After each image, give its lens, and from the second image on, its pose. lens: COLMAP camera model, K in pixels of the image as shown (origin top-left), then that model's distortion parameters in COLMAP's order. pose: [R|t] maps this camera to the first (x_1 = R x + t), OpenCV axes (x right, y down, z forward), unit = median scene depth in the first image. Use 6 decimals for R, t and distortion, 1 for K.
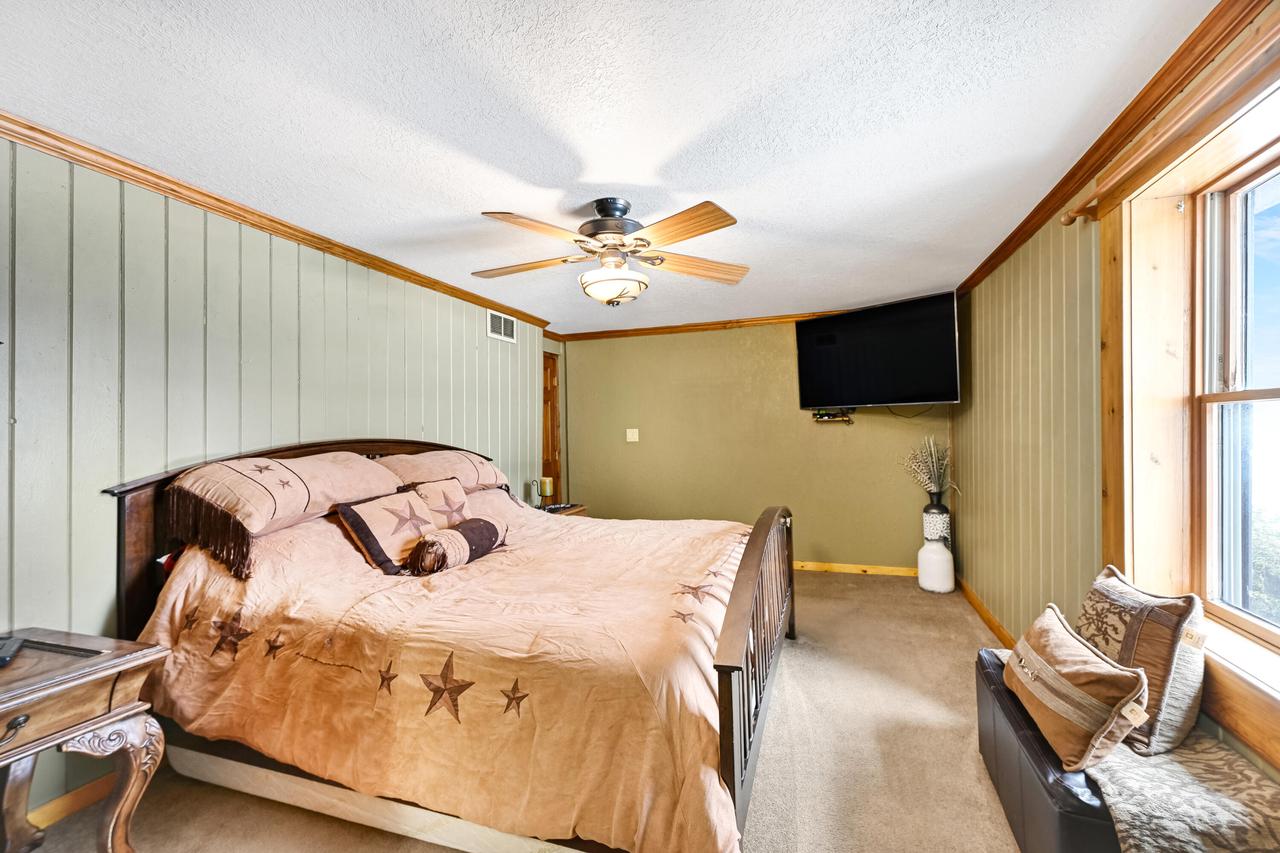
lens RADIAL K [[543.9, 0, 642.5], [0, 543.9, 420.7], [0, 0, 1]] dist [-0.002490, -0.000235]
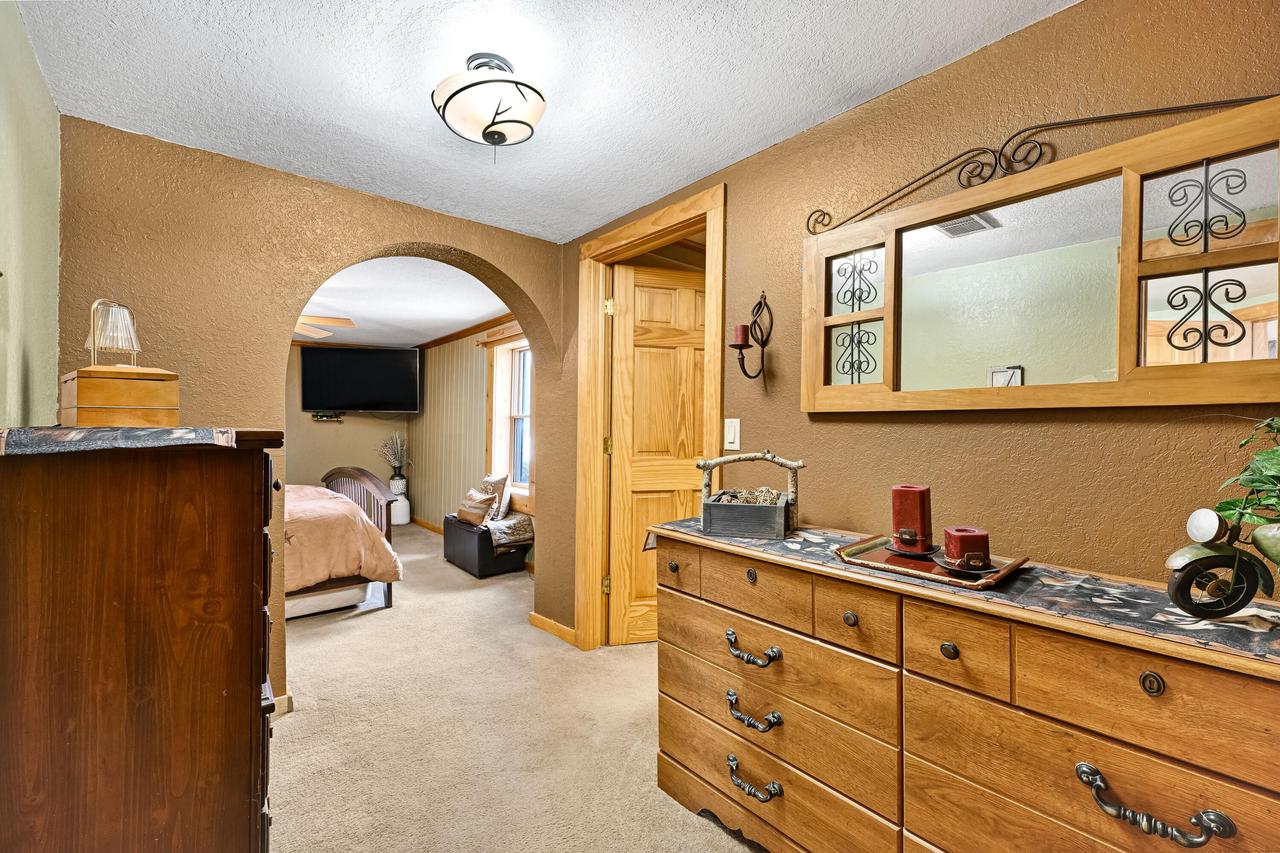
lens RADIAL K [[561.6, 0, 640.1], [0, 561.6, 426.8], [0, 0, 1]] dist [0.001423, 0.000593]
pose [[0.541757, 0.017051, 0.840362, -0.523749], [-0.022911, 0.999722, -0.005515, 0.007407], [-0.840223, -0.016266, 0.541997, -0.558307]]
